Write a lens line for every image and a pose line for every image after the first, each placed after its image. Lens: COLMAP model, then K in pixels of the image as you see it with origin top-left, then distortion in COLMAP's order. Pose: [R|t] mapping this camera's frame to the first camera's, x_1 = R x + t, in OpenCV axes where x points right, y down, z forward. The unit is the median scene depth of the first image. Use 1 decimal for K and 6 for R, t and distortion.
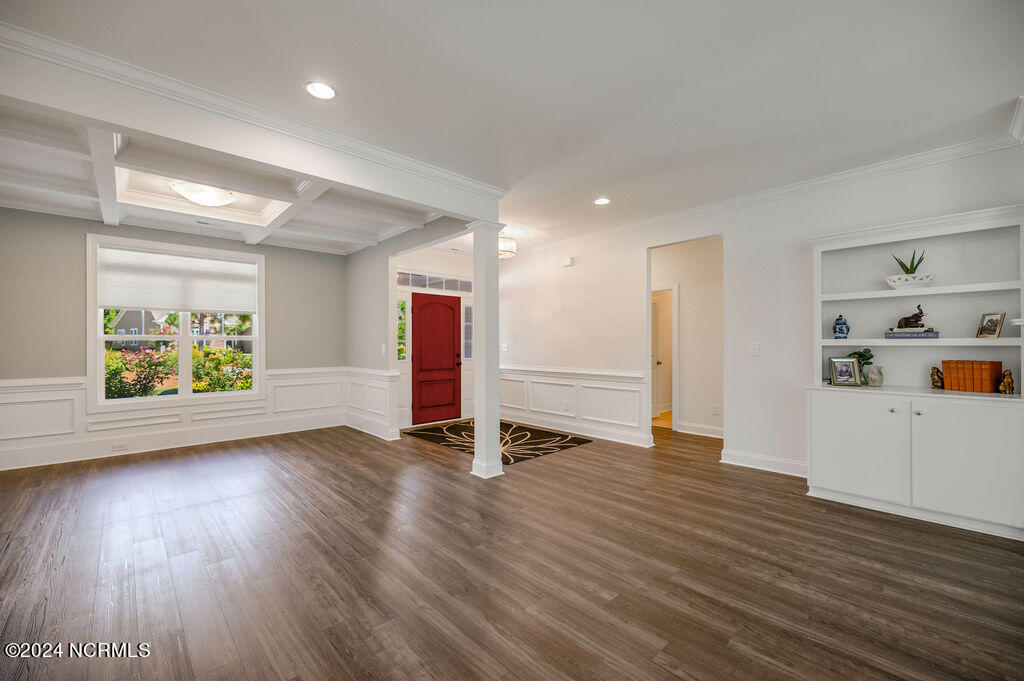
lens RADIAL K [[411.7, 0, 509.8], [0, 411.7, 342.8], [0, 0, 1]] dist [-0.003532, -0.000997]
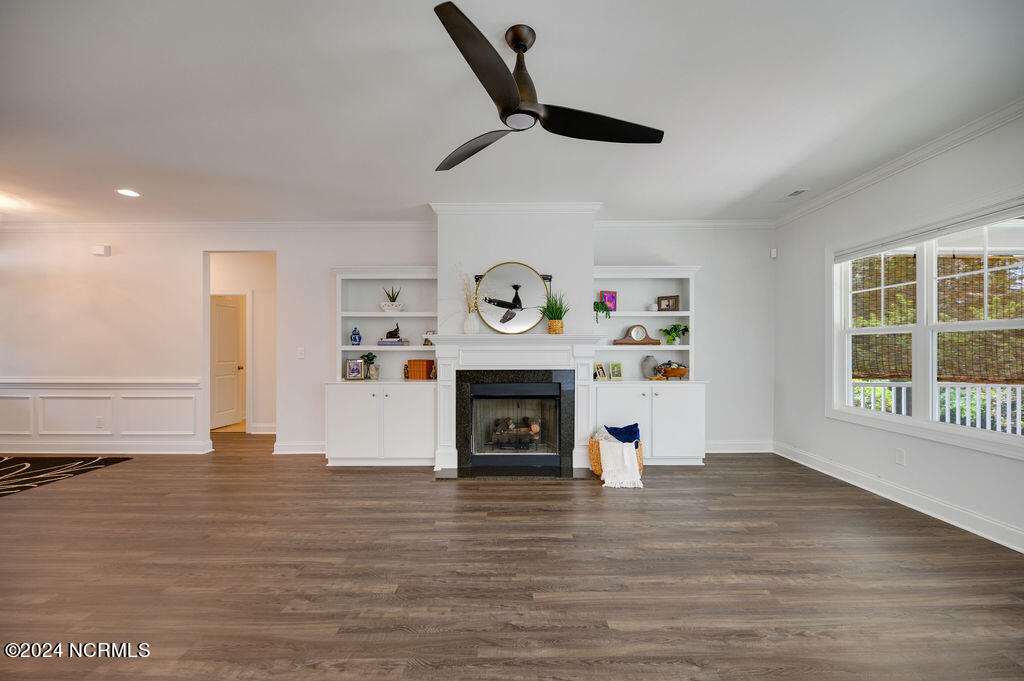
lens RADIAL K [[411.7, 0, 513.9], [0, 411.7, 349.7], [0, 0, 1]] dist [-0.003532, -0.000997]
pose [[0.681468, -0.000207, 0.731848, 0.178040], [-0.004548, 0.999979, 0.004517, -0.004300], [-0.731833, -0.006406, 0.681453, -0.313288]]
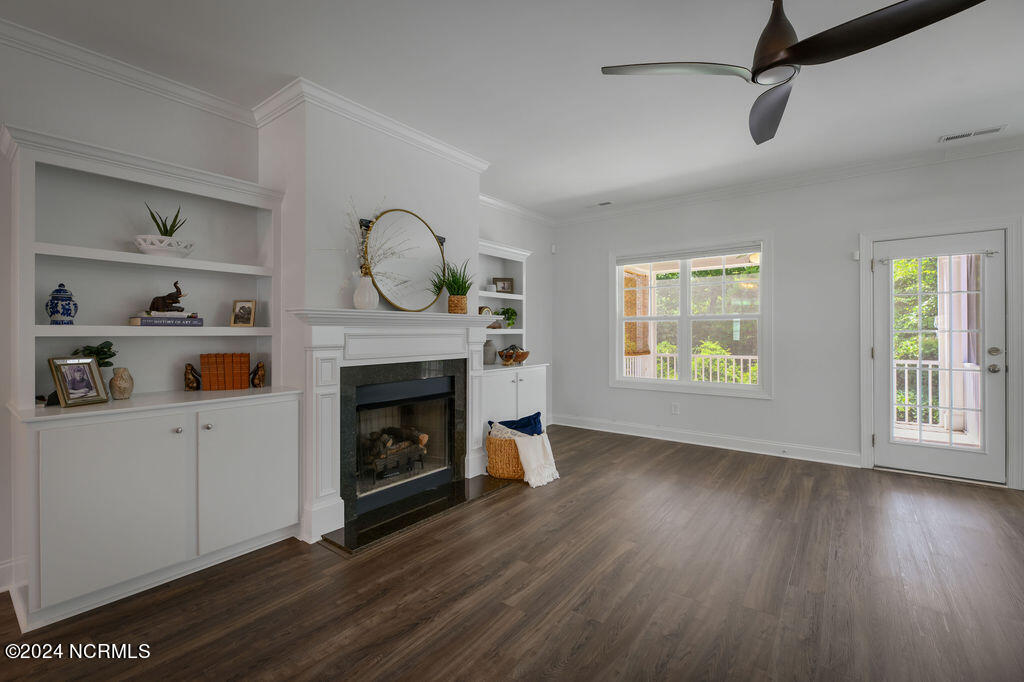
lens RADIAL K [[452.1, 0, 494.4], [0, 452.1, 333.8], [0, 0, 1]] dist [-0.003831, -0.000797]
pose [[-0.141756, 0.000649, 0.989901, 0.097346], [-0.002986, 0.999995, -0.001083, 0.001735], [-0.989897, -0.003109, -0.141754, 0.508694]]
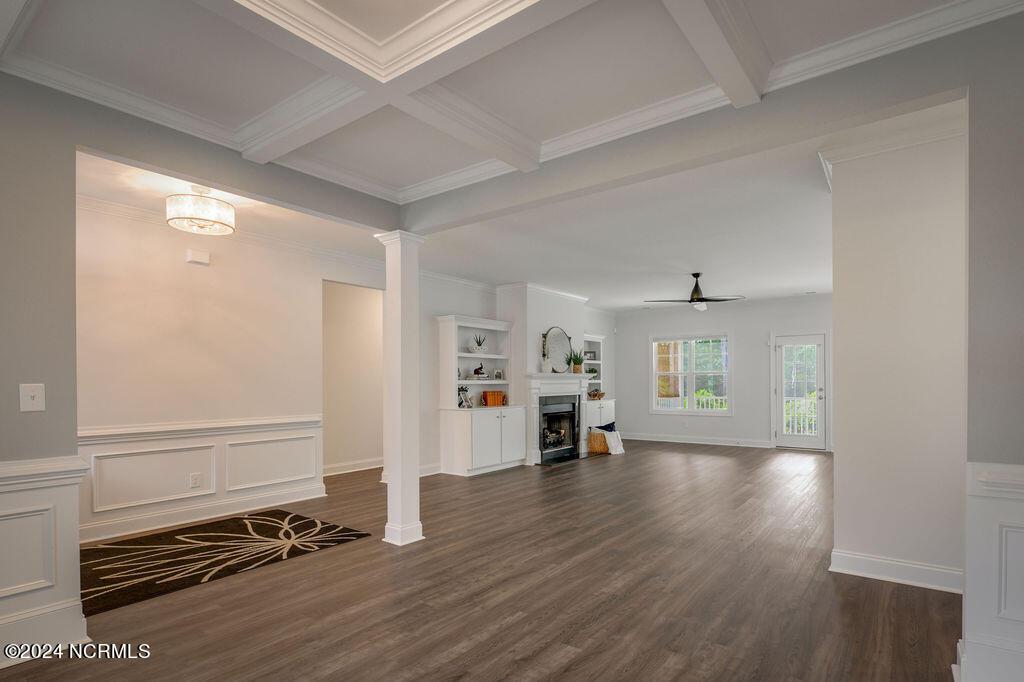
lens RADIAL K [[502.7, 0, 566.5], [0, 502.7, 385.7], [0, 0, 1]] dist [0.002174, 0.000263]
pose [[-0.215946, -0.002675, 0.976402, -1.297372], [0.002033, 0.999993, 0.003189, 0.006851], [-0.976403, 0.002673, -0.215939, 1.047858]]
